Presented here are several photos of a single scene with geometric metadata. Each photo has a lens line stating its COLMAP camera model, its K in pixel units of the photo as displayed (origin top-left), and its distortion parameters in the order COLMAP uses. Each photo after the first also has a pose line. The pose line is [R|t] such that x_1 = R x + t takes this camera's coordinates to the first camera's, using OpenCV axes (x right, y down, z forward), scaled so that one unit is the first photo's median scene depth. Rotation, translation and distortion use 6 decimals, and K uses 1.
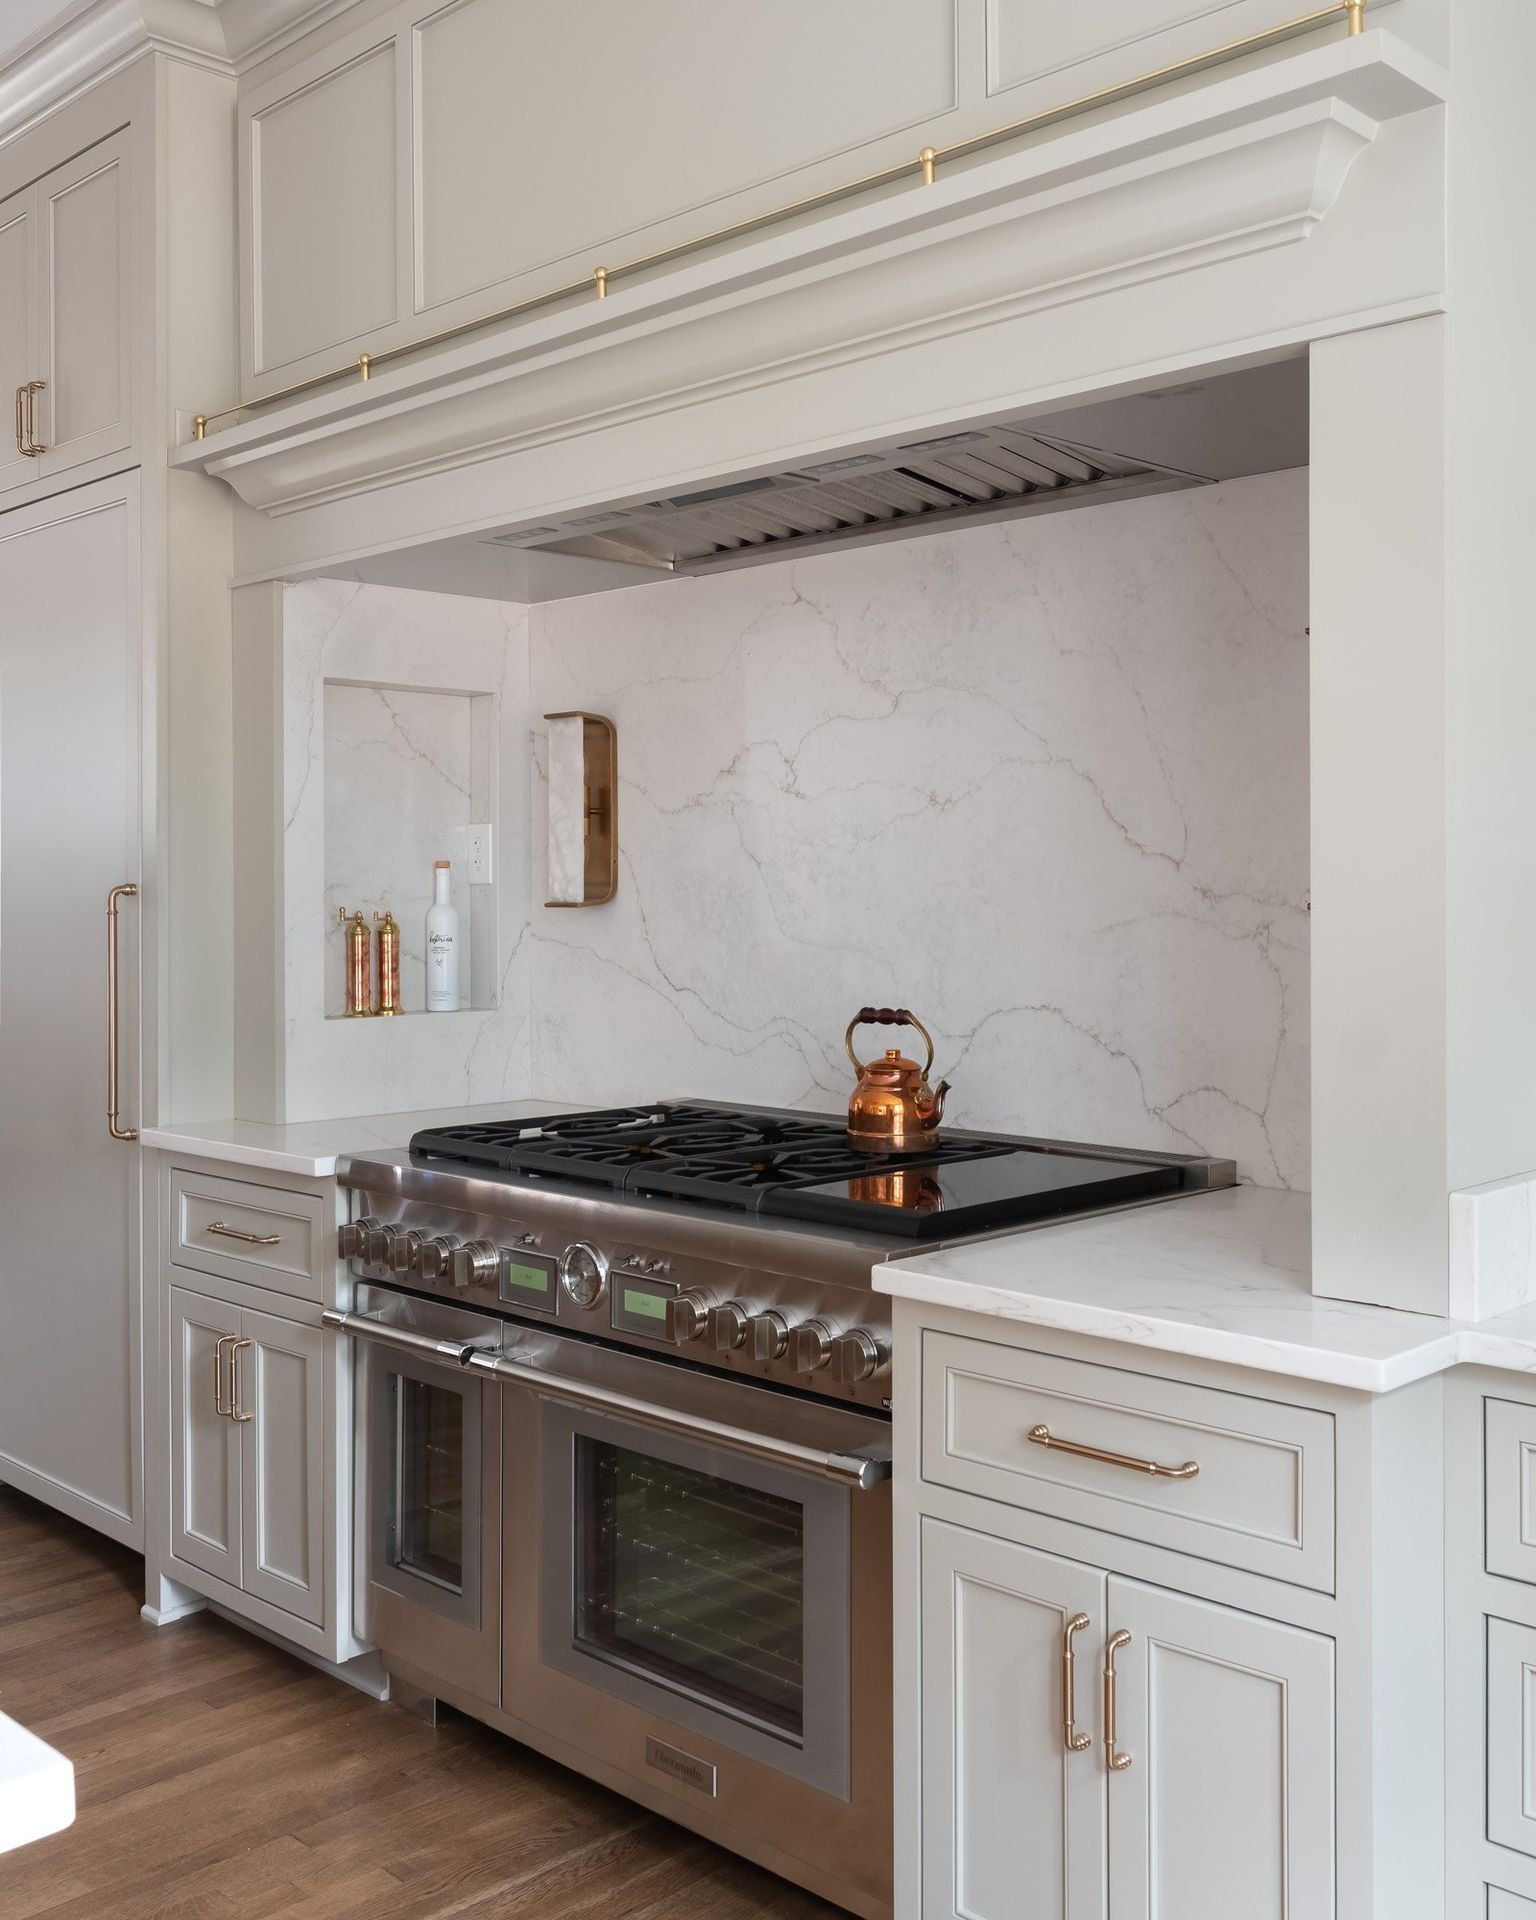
lens RADIAL K [[1870.7, 0, 904.8], [0, 1870.7, 901.0], [0, 0, 1]] dist [-0.075746, 0.202955]
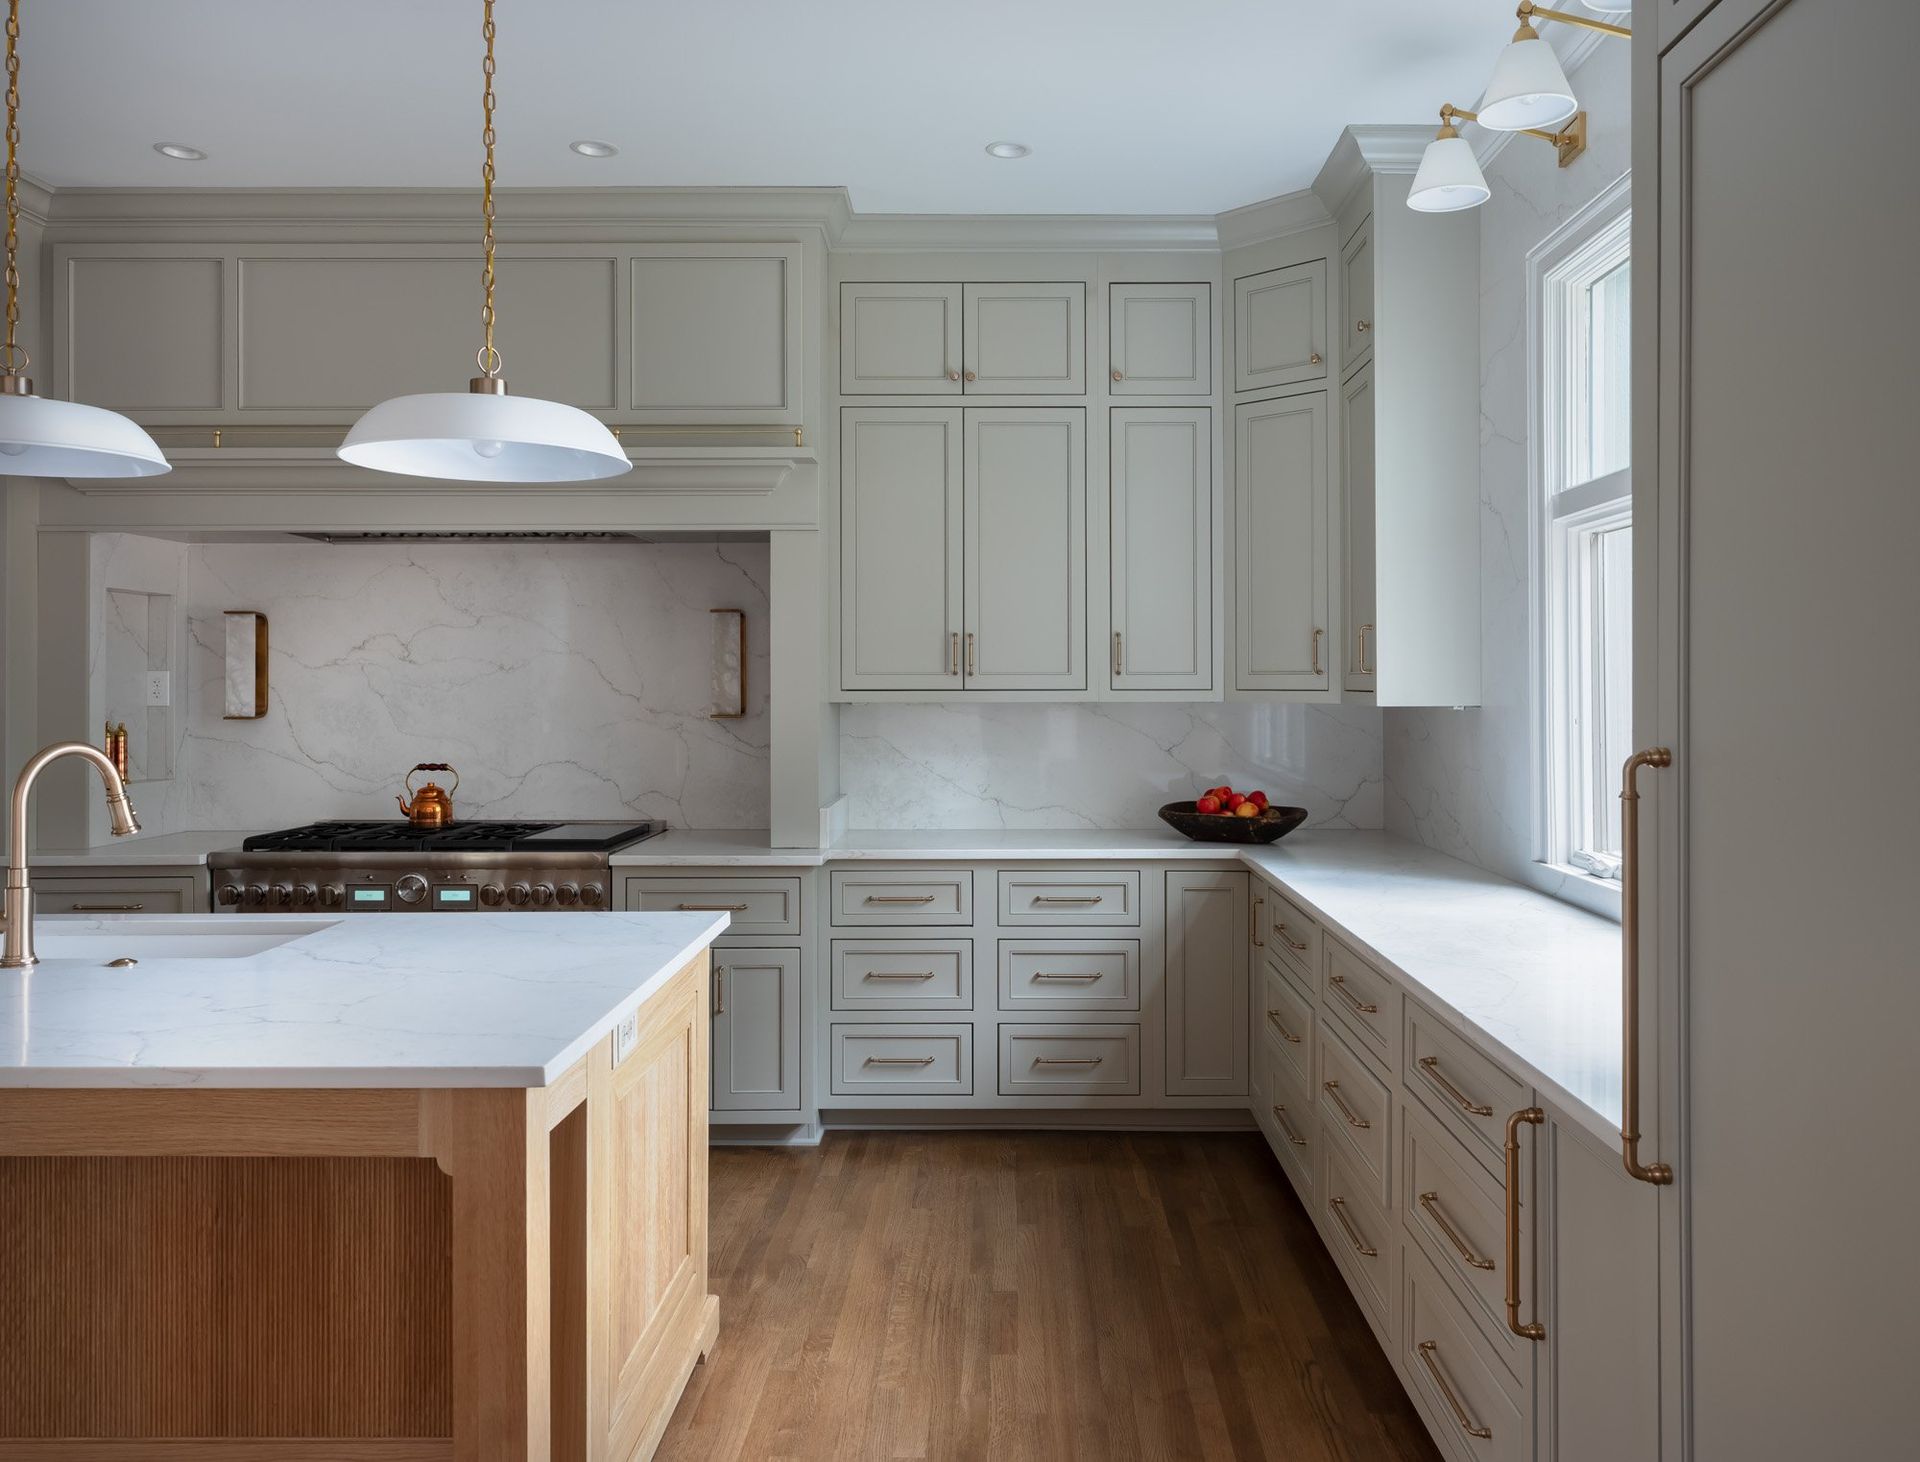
lens RADIAL K [[1454.0, 0, 1013.8], [0, 1454.0, 674.7], [0, 0, 1]] dist [-0.001454, 0.001167]
pose [[0.735819, 0.006020, 0.677151, -0.665747], [0.003124, 0.999920, -0.012285, -0.023003], [-0.677171, 0.011155, 0.735742, -0.610620]]
